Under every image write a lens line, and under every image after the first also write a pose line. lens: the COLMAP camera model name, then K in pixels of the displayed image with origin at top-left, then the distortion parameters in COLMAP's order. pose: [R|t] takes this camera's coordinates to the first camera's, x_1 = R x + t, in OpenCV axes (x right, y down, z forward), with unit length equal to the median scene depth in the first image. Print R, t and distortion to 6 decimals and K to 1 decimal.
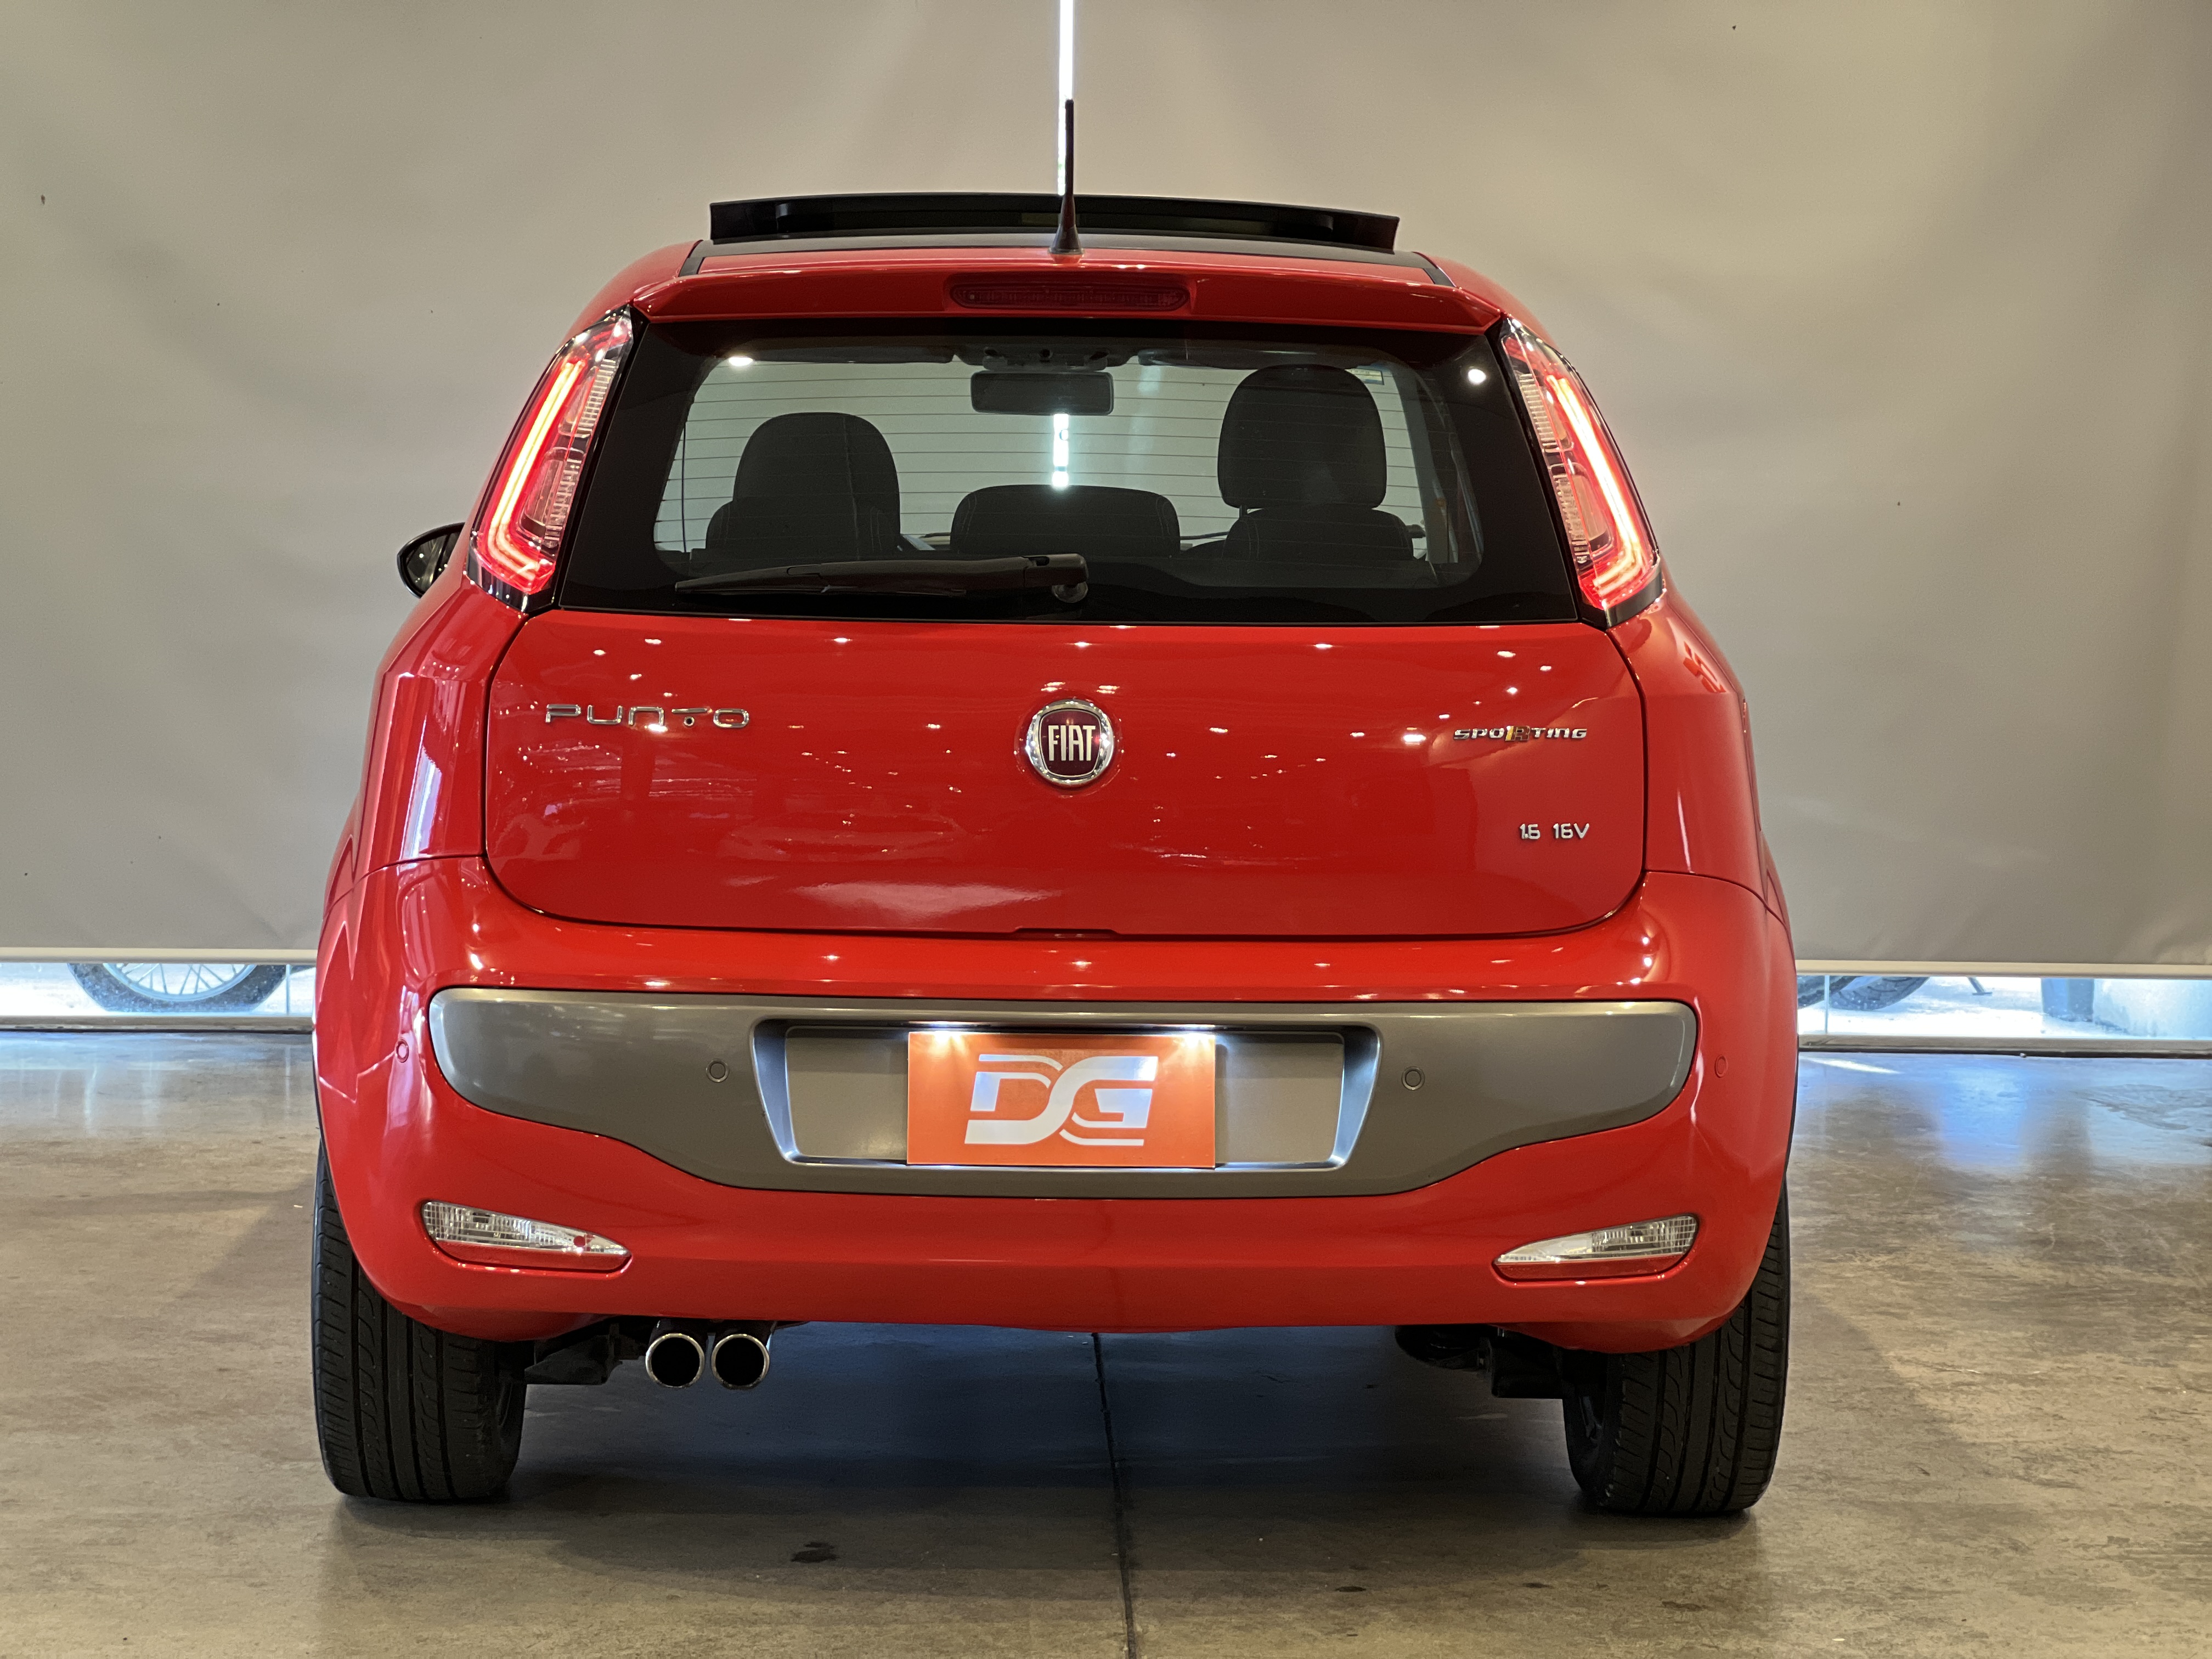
lens RADIAL K [[5049.3, 0, 1095.8], [0, 5049.3, 828.4], [0, 0, 1]] dist [0.089507, 0.000000]
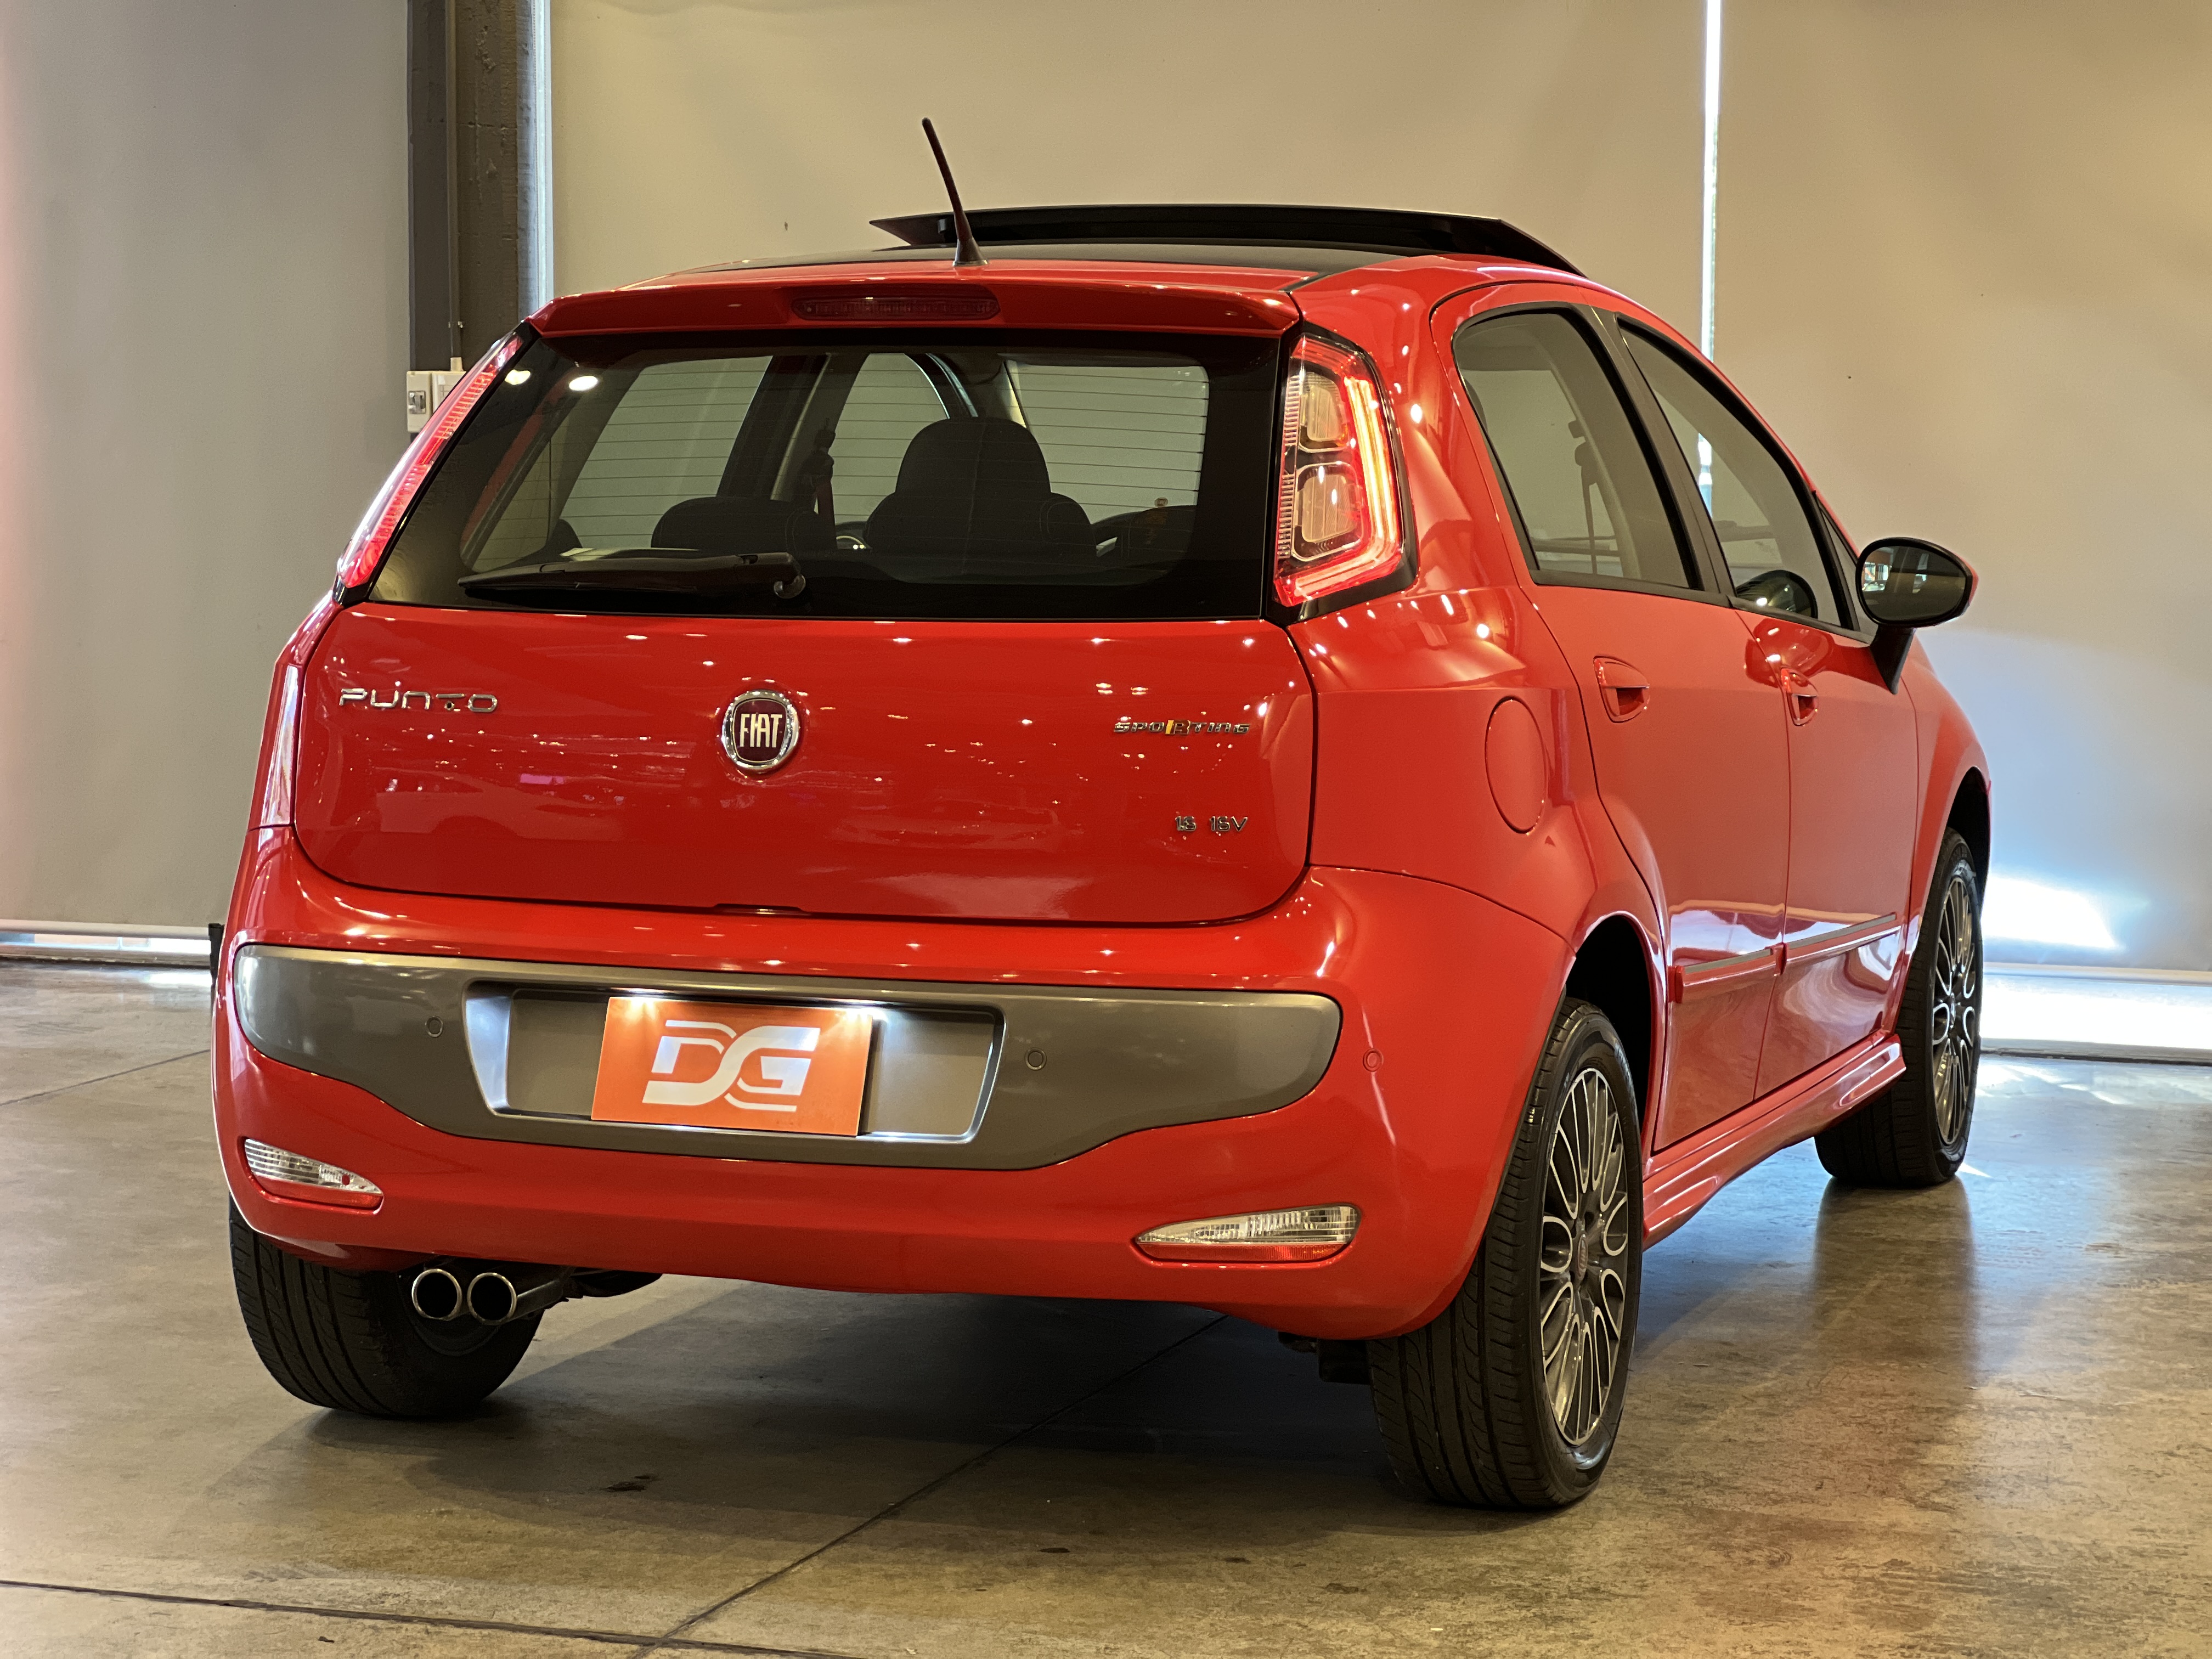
lens RADIAL K [[5049.3, 0, 1091.8], [0, 5049.3, 825.1], [0, 0, 1]] dist [0.089507, 0.000000]
pose [[0.934572, 0.020622, -0.355177, 0.433155], [-0.020786, 0.999778, 0.003354, -0.001969], [0.355167, 0.004249, 0.934793, 0.032738]]
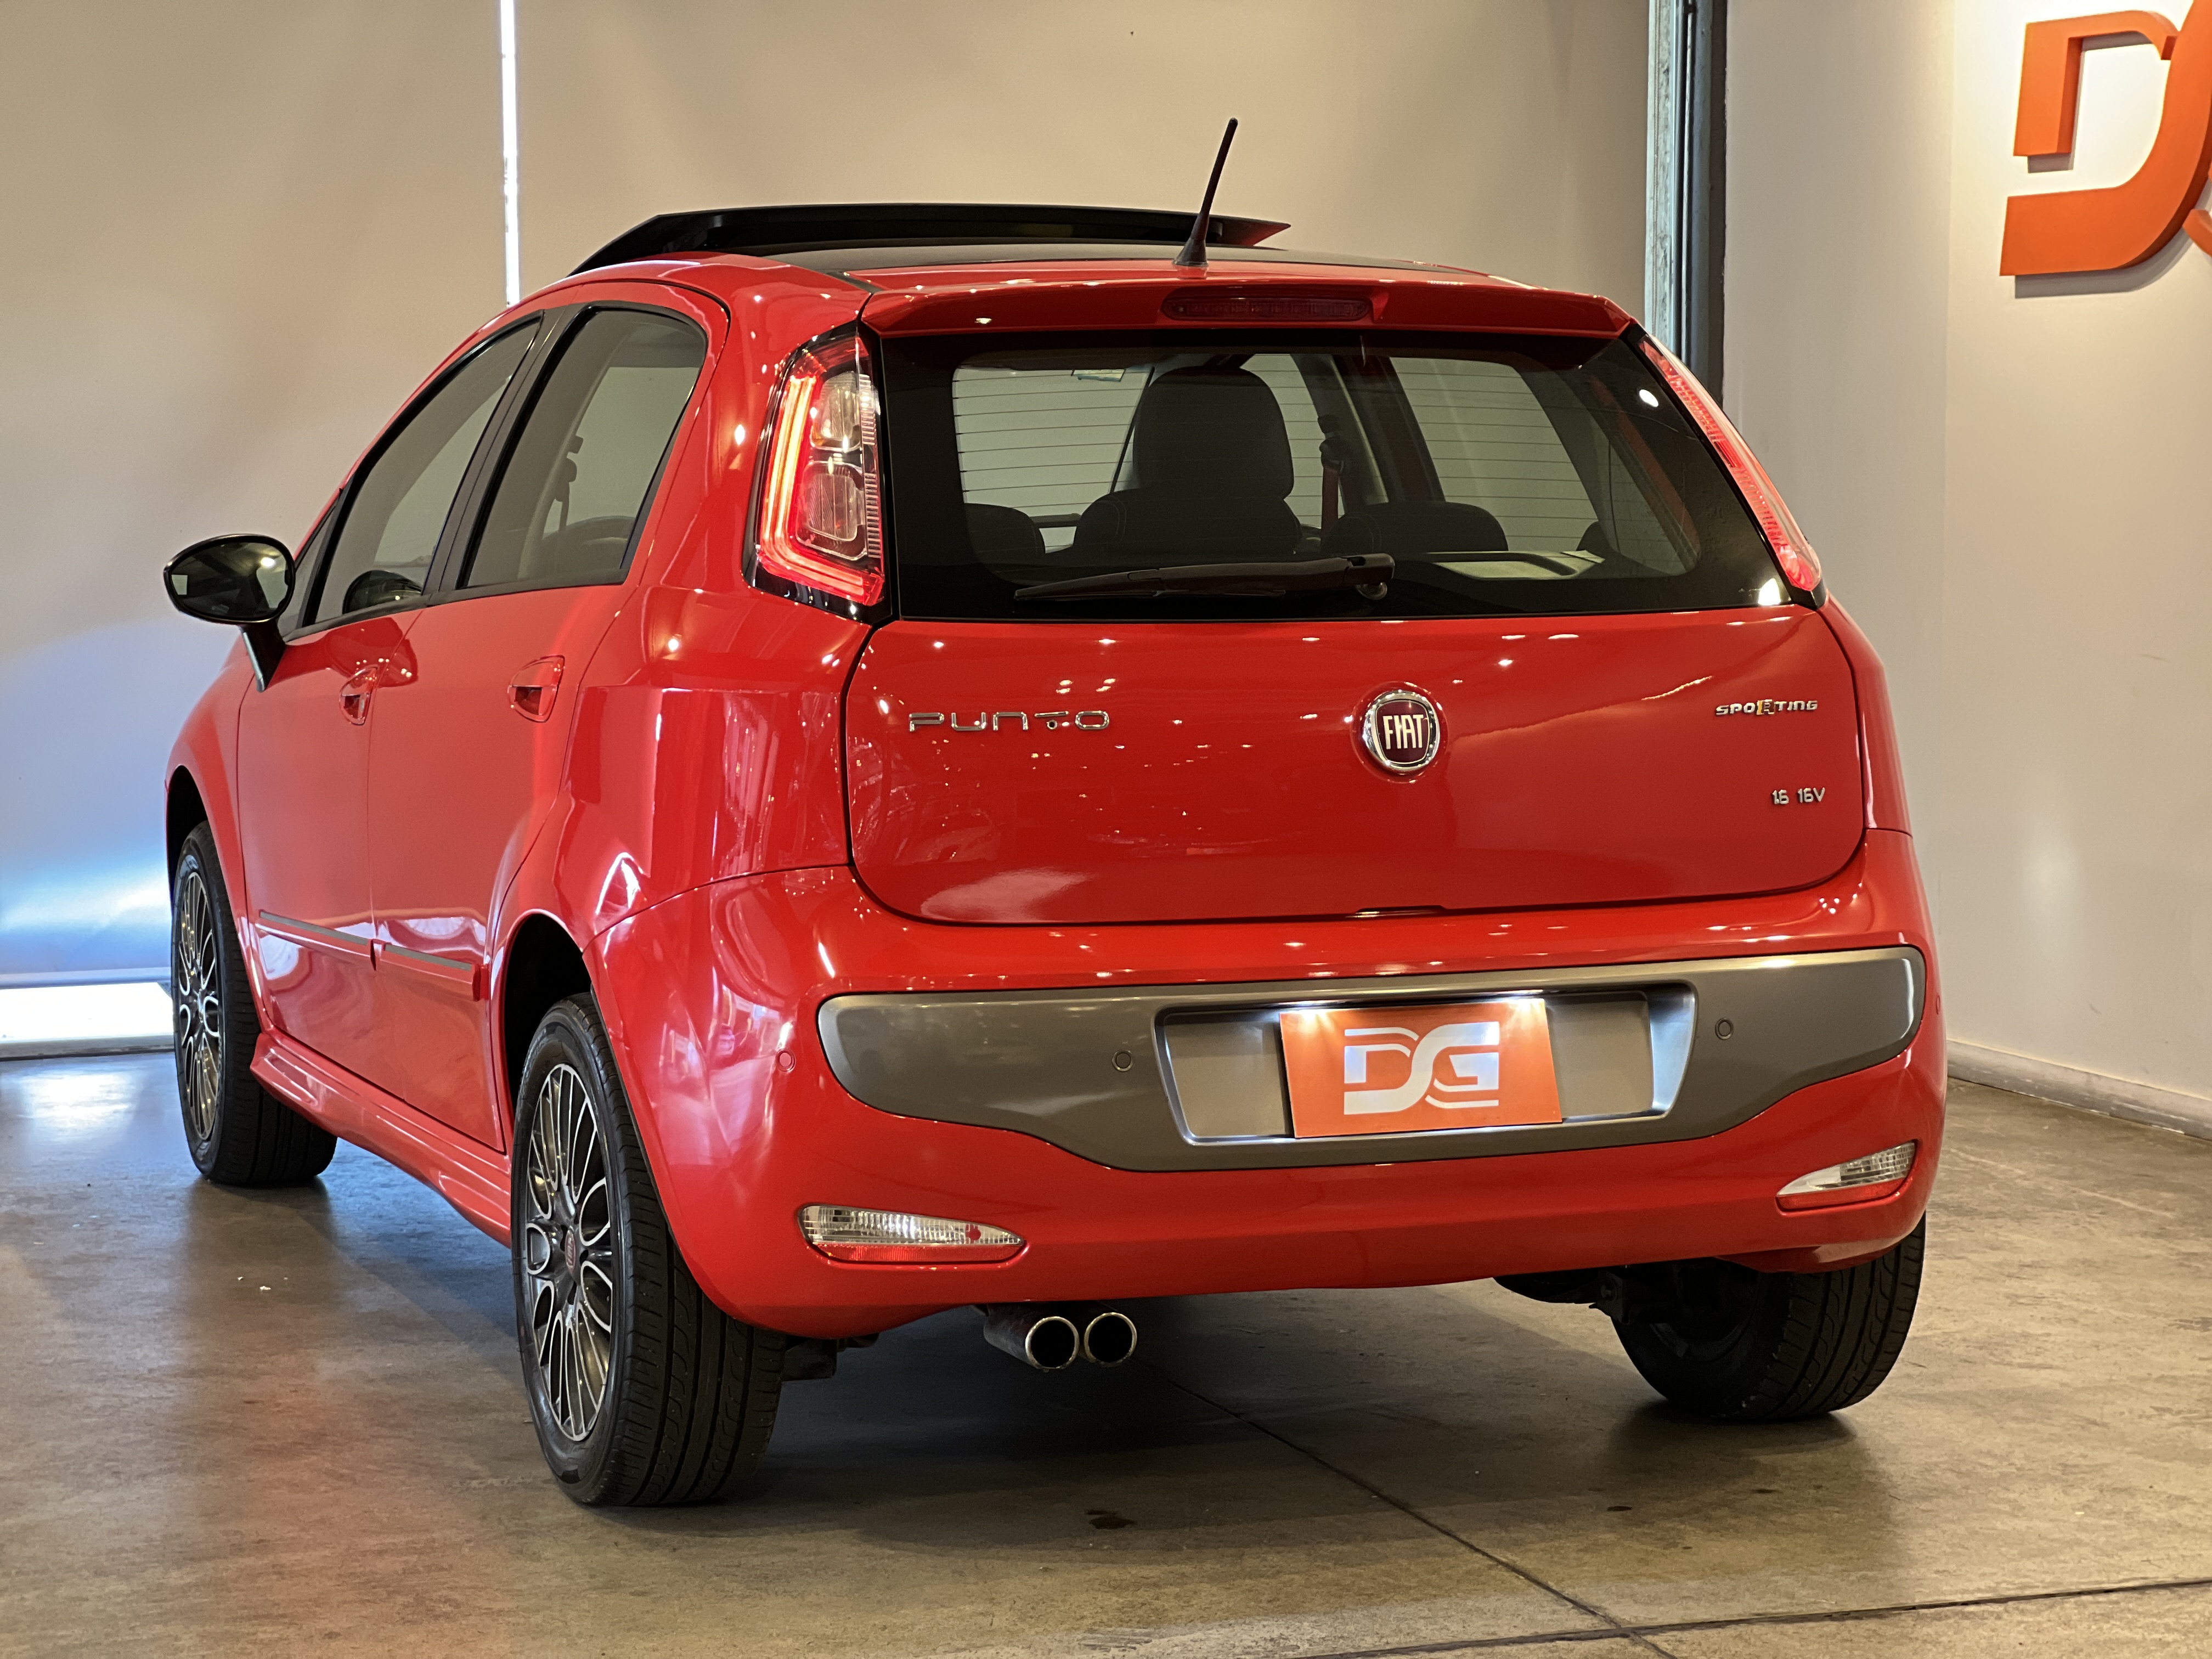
lens RADIAL K [[5049.3, 0, 1102.9], [0, 5049.3, 834.6], [0, 0, 1]] dist [0.089507, 0.000000]
pose [[0.948239, -0.043944, 0.314502, -0.395259], [0.041866, 0.999034, 0.013363, -0.012007], [-0.314786, 0.000496, 0.949163, 0.013499]]
